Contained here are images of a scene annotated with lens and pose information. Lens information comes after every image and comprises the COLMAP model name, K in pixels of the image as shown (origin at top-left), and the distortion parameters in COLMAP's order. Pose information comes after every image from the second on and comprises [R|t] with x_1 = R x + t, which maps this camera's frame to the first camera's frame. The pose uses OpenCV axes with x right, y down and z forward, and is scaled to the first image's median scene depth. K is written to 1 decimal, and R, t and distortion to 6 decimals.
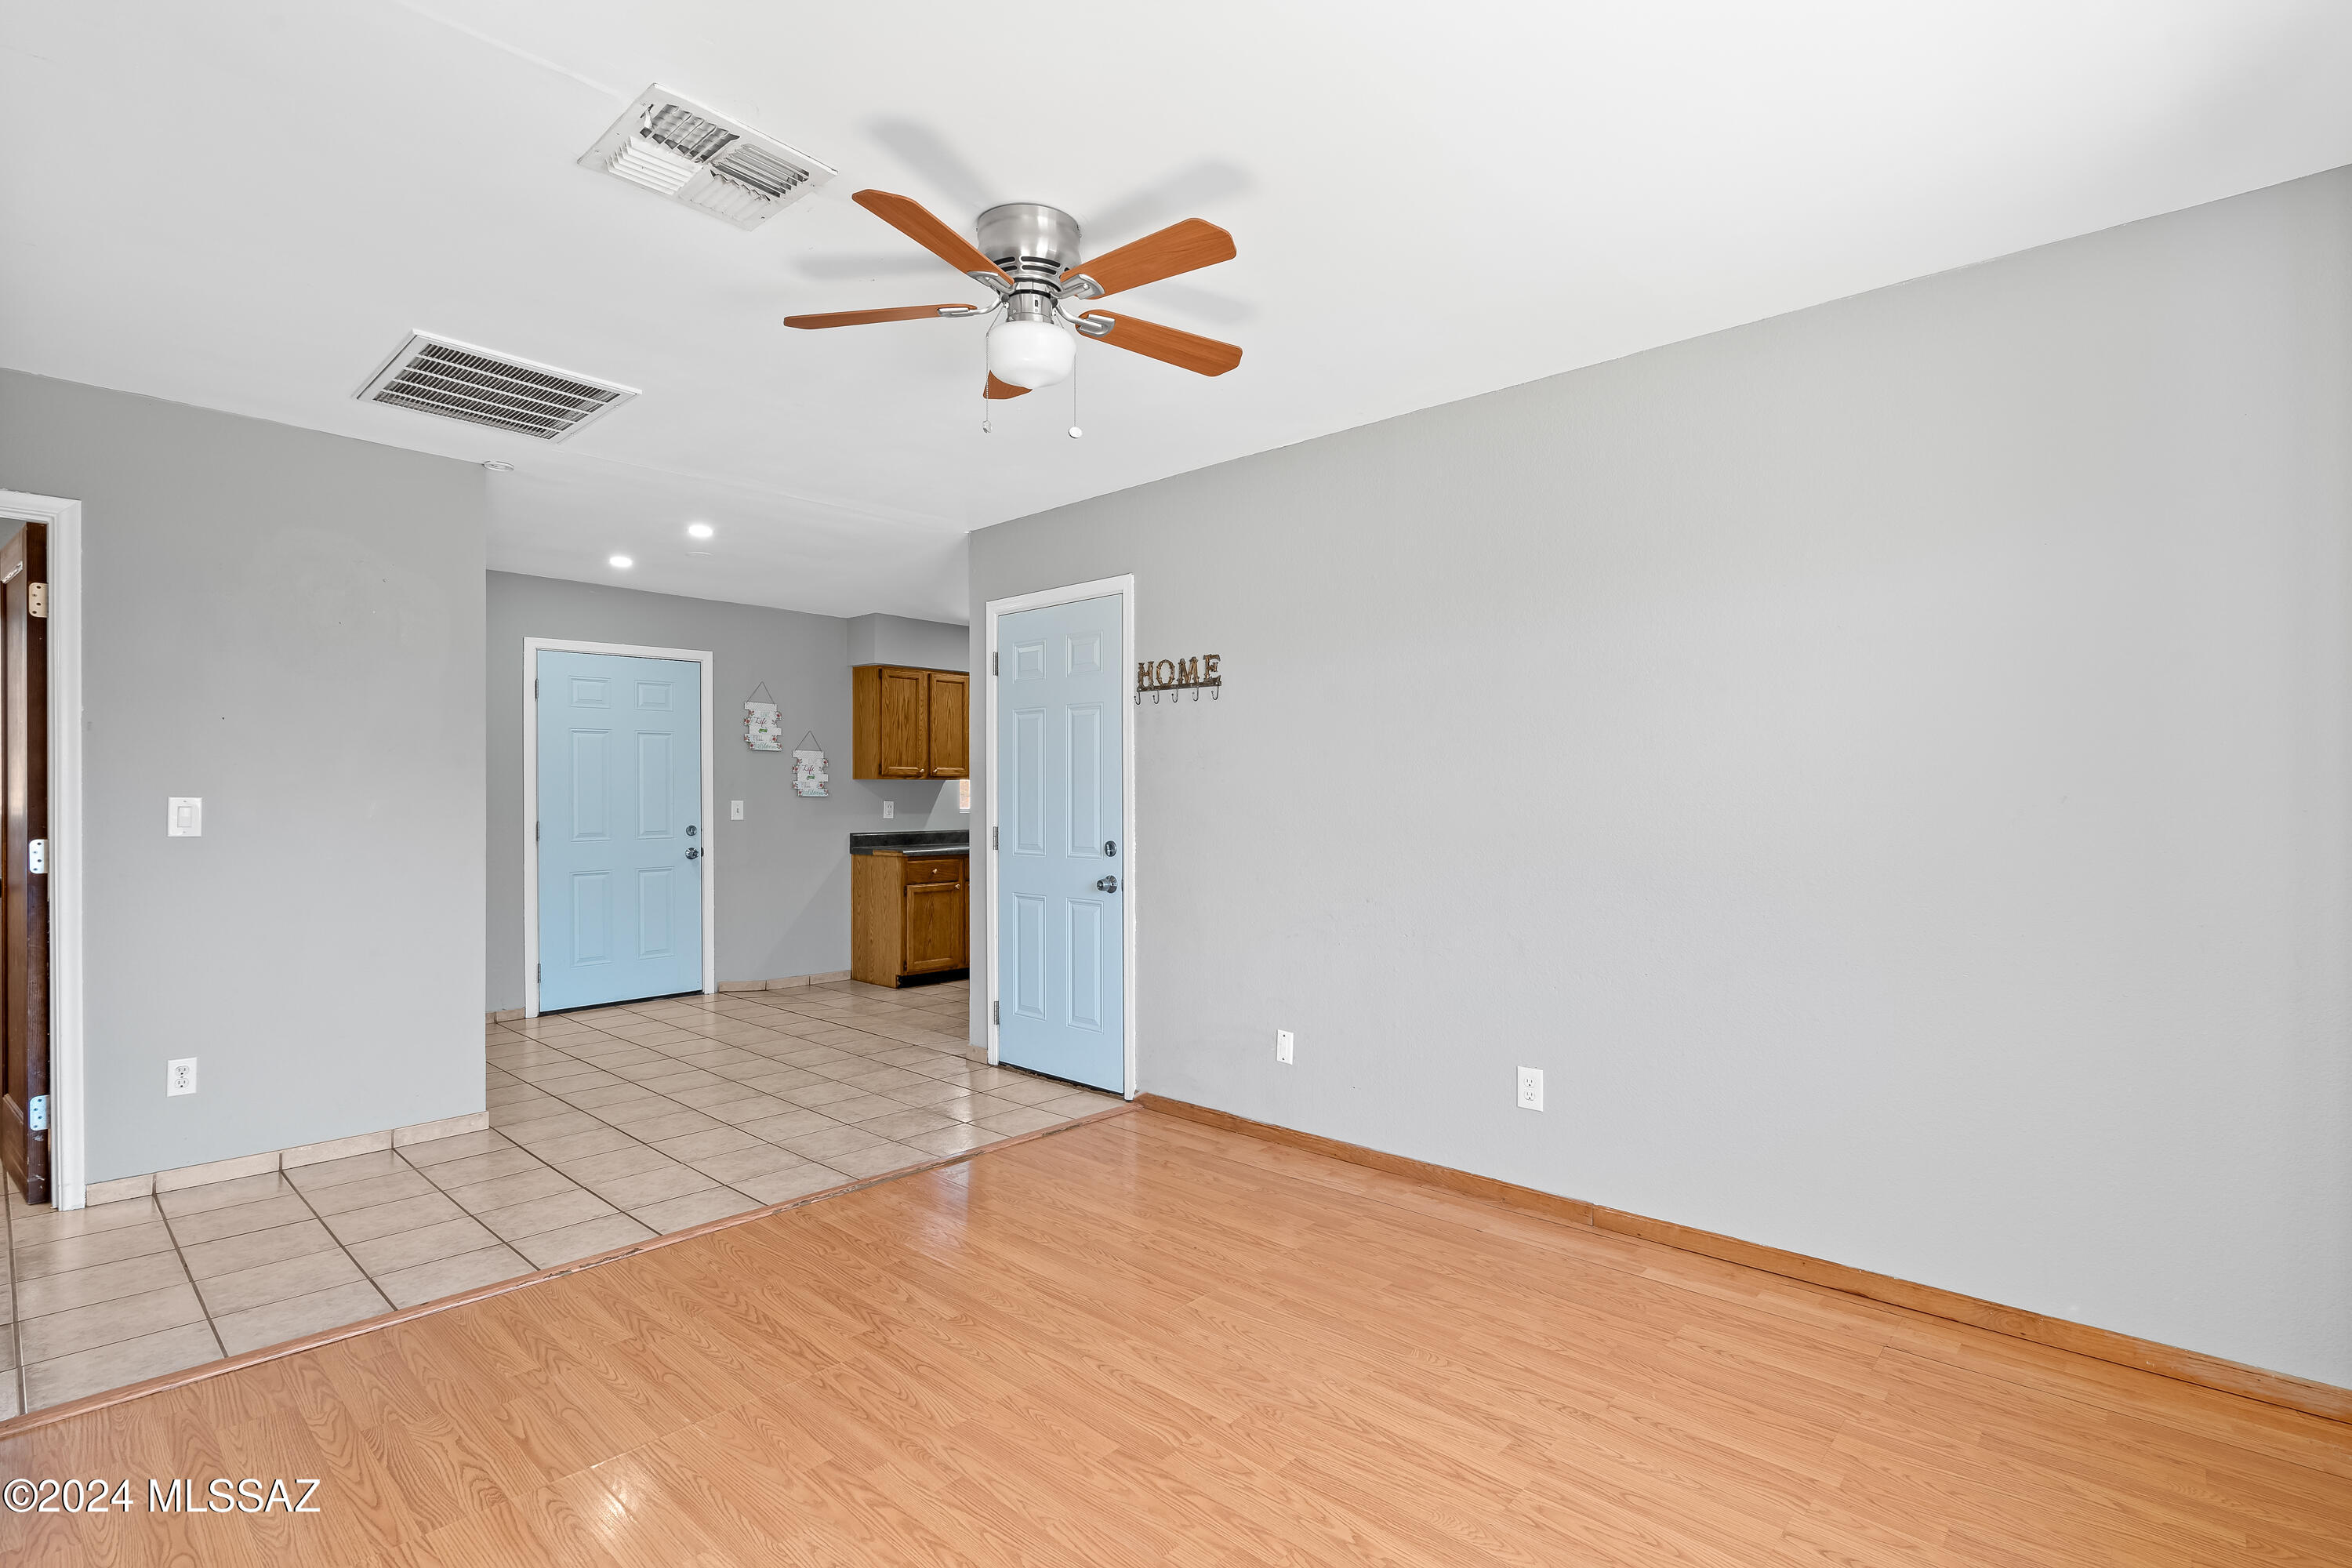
lens RADIAL K [[1081.6, 0, 1176.0], [0, 1081.6, 786.2], [0, 0, 1]] dist [-0.002238, -0.000011]
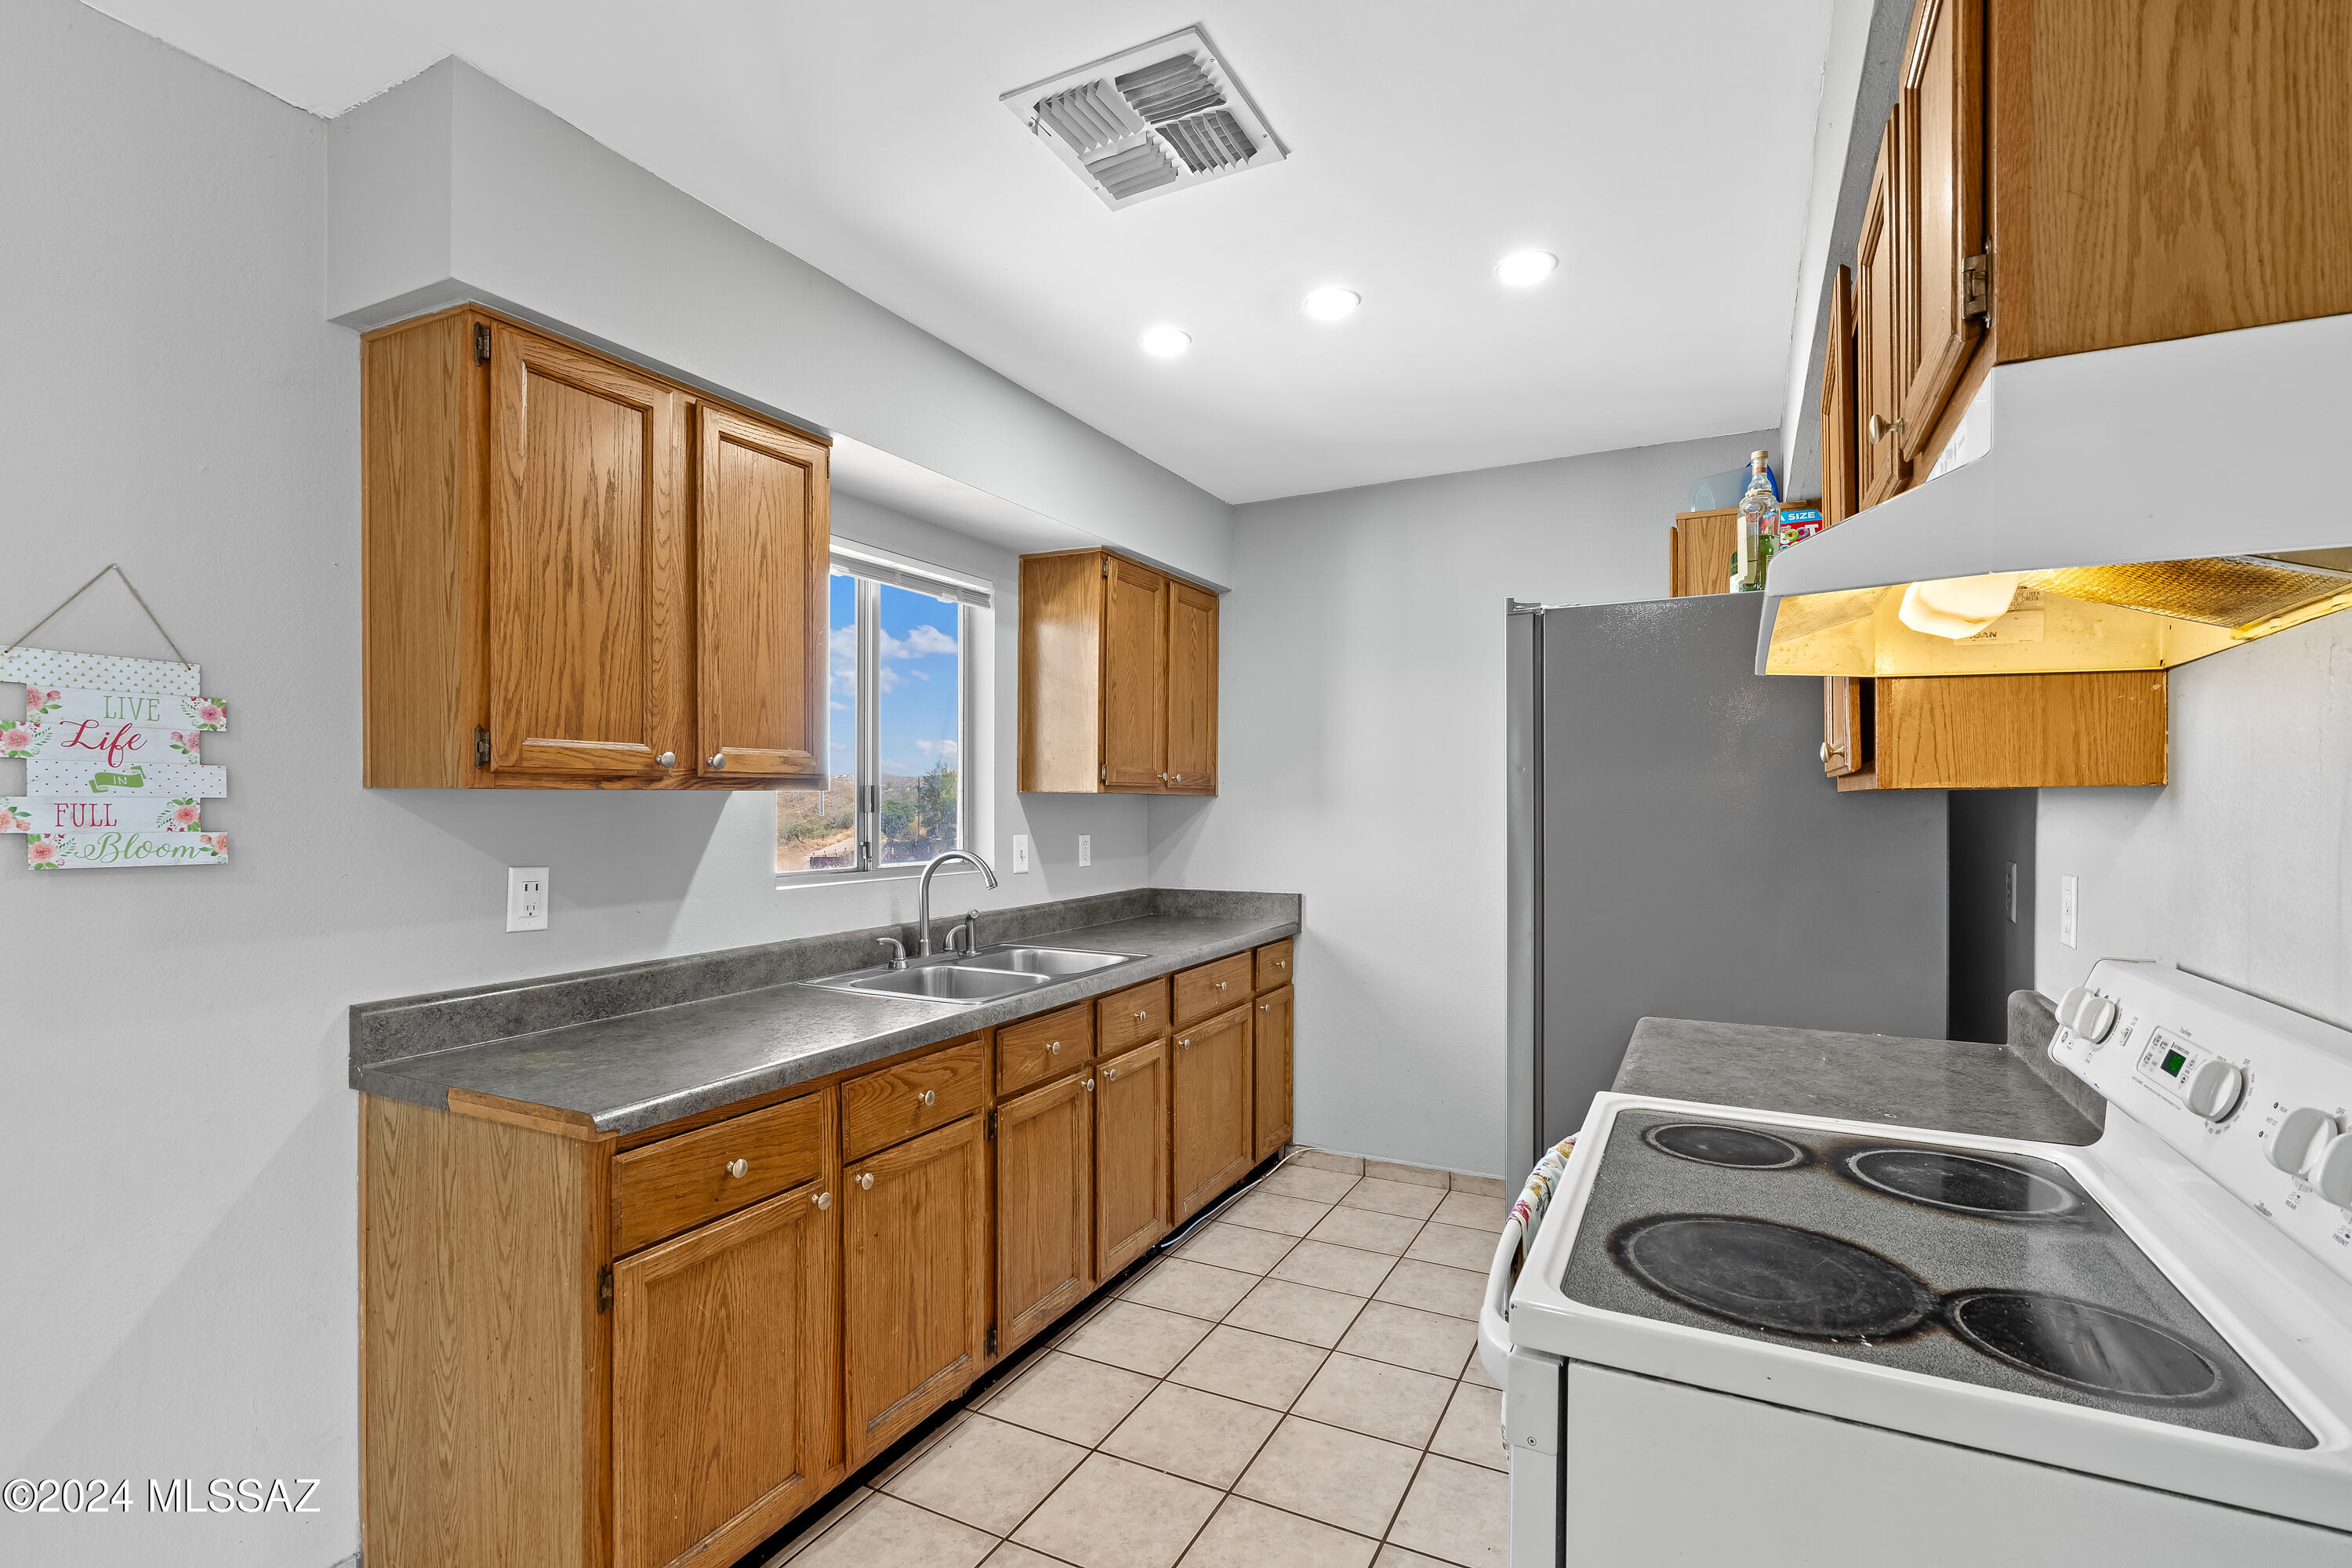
lens RADIAL K [[1081.6, 0, 1181.8], [0, 1081.6, 799.2], [0, 0, 1]] dist [-0.002238, -0.000011]
pose [[0.964070, 0.000651, 0.265649, -0.185337], [-0.002477, 0.999976, 0.006539, -0.006115], [-0.265638, -0.006962, 0.964048, 0.717439]]
